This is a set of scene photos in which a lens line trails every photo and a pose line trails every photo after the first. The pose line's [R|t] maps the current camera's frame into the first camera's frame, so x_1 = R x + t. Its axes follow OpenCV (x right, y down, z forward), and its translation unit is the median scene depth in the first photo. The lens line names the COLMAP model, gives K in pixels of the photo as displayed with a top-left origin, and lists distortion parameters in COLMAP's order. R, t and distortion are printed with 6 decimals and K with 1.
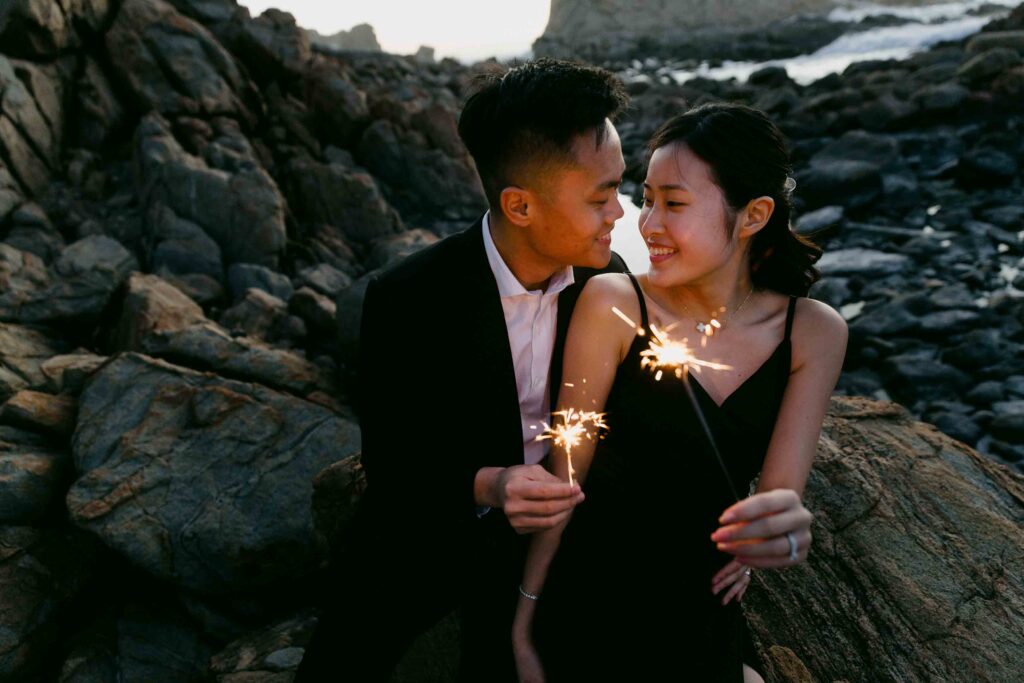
lens RADIAL K [[667.1, 0, 512.0], [0, 667.1, 341.5], [0, 0, 1]] dist [0.009920, 0.001786]
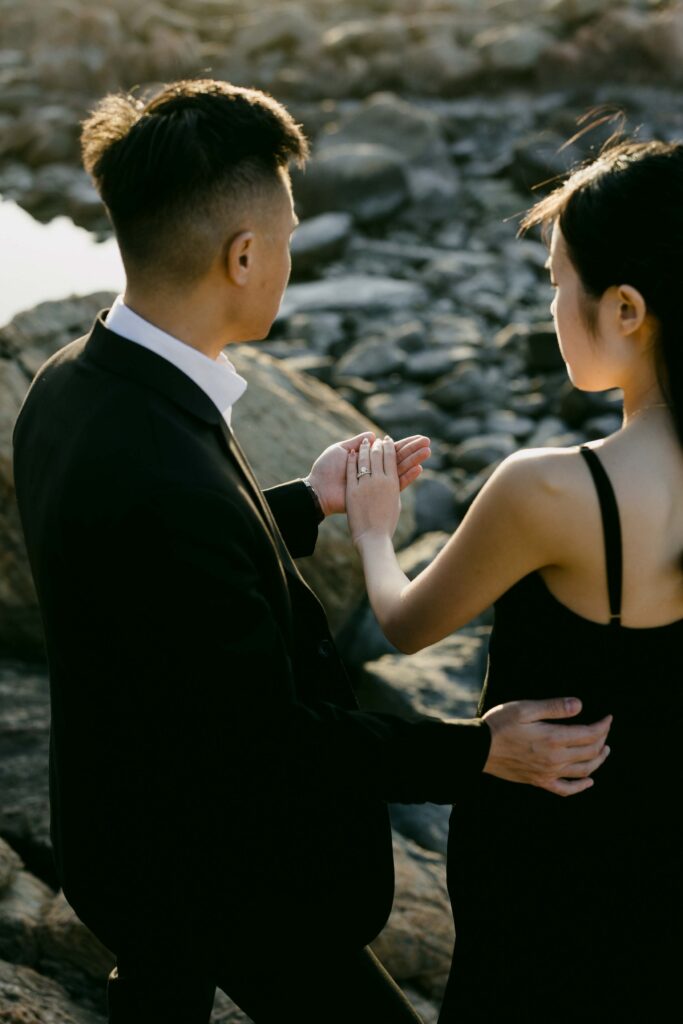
lens RADIAL K [[1583.3, 0, 337.7], [0, 1583.3, 515.7], [0, 0, 1]] dist [-0.085914, 0.074779]
pose [[0.931894, -0.050062, 0.359259, -0.084529], [0.056012, 0.998411, -0.006164, 0.101607], [-0.358380, 0.025868, 0.933217, -0.434867]]
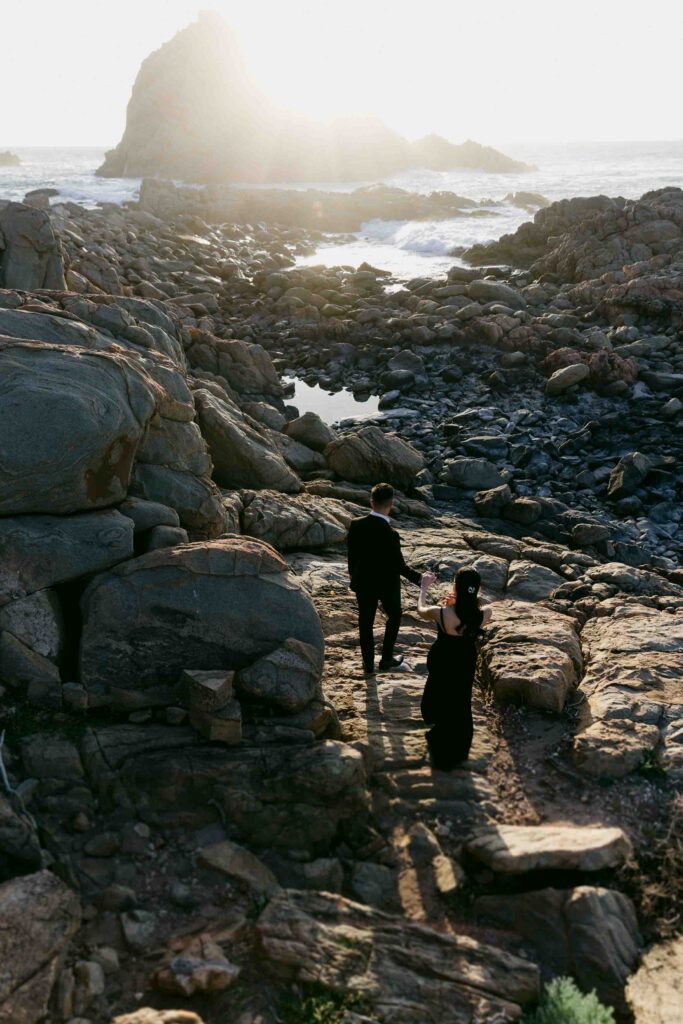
lens RADIAL K [[725.3, 0, 327.5], [0, 725.3, 512.5], [0, 0, 1]] dist [0.036459, -0.000462]
pose [[0.948194, -0.039840, 0.315184, -0.654760], [0.027905, 0.998716, 0.042292, 0.137089], [-0.316464, -0.031306, 0.948088, -1.550382]]
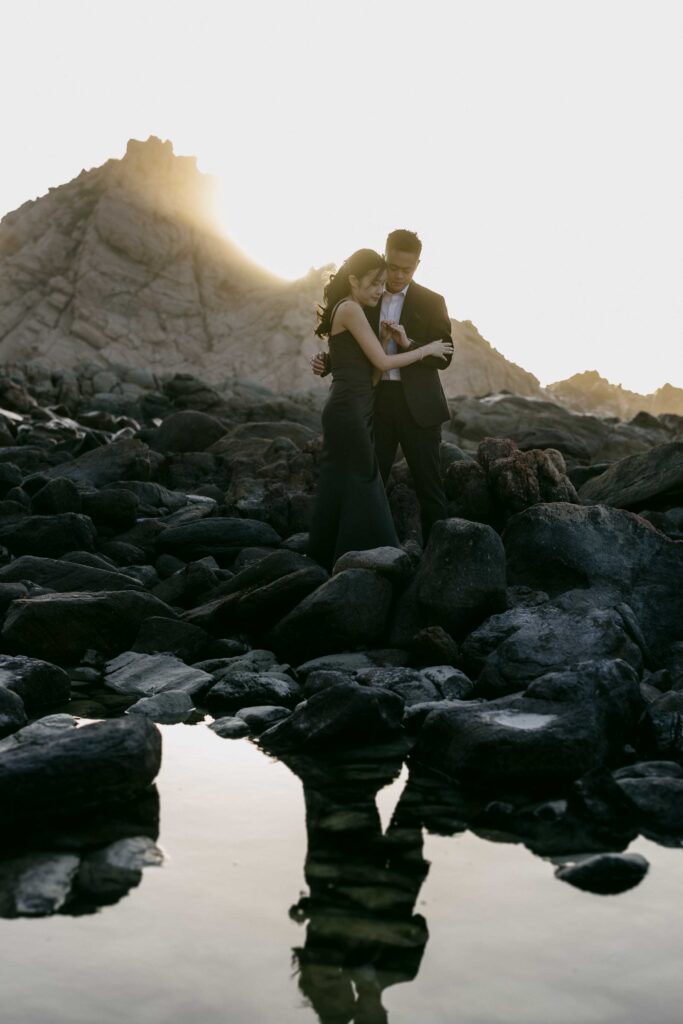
lens RADIAL K [[1601.6, 0, 341.5], [0, 1601.6, 512.0], [0, 0, 1]] dist [0.027227, -0.017505]
pose [[0.946198, 0.134229, 0.294433, 0.058501], [-0.021799, 0.934280, -0.355874, -0.140127], [-0.322852, 0.330309, 0.886940, 0.770599]]
